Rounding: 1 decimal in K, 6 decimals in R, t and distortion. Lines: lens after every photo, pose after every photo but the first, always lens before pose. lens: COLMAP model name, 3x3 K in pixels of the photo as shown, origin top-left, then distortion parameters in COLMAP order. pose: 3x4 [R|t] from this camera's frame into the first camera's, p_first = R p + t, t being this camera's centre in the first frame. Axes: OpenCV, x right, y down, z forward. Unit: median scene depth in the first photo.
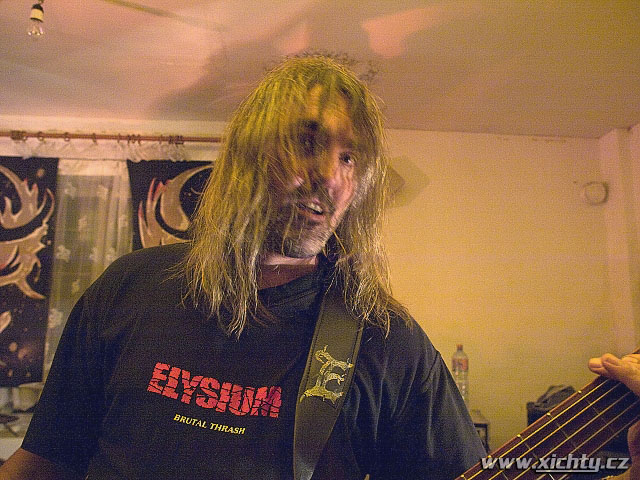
lens RADIAL K [[527.6, 0, 329.8], [0, 527.6, 248.8], [0, 0, 1]] dist [-0.097056, 0.112028]
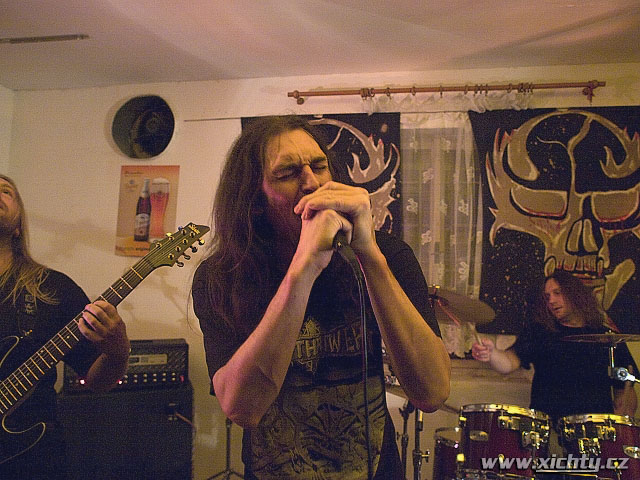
lens RADIAL K [[527.6, 0, 316.8], [0, 527.6, 242.7], [0, 0, 1]] dist [-0.097056, 0.112028]
pose [[0.970295, -0.004535, -0.241882, -0.441352], [0.028701, 0.994921, 0.096478, -0.024668], [0.240215, -0.100554, 0.965497, -0.061943]]
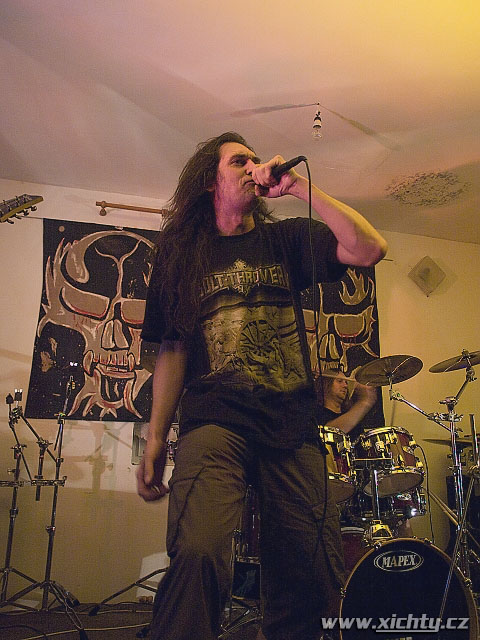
lens RADIAL K [[527.6, 0, 240.4], [0, 527.6, 322.2], [0, 0, 1]] dist [-0.097056, 0.112028]
pose [[0.981679, 0.050544, 0.183714, -0.634722], [-0.030354, 0.993346, -0.111096, 0.160422], [-0.188107, 0.103484, 0.976681, -0.195717]]
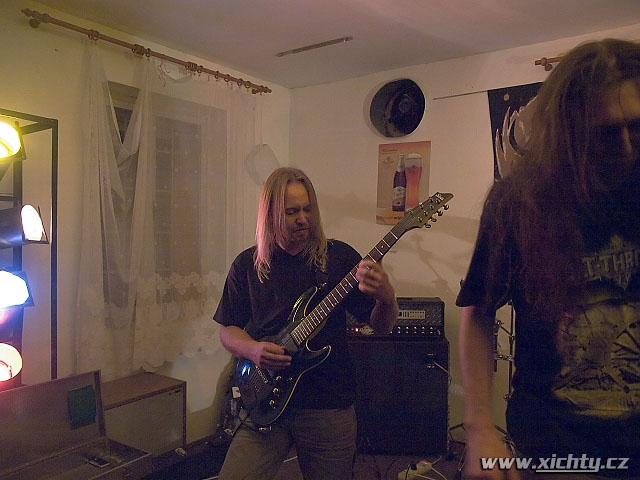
lens RADIAL K [[527.6, 0, 317.6], [0, 527.6, 240.5], [0, 0, 1]] dist [-0.097056, 0.112028]
pose [[0.772008, 0.005265, -0.635591, -0.419704], [0.099267, 0.986697, 0.128746, -0.043377], [0.627813, -0.162486, 0.761215, -0.174082]]
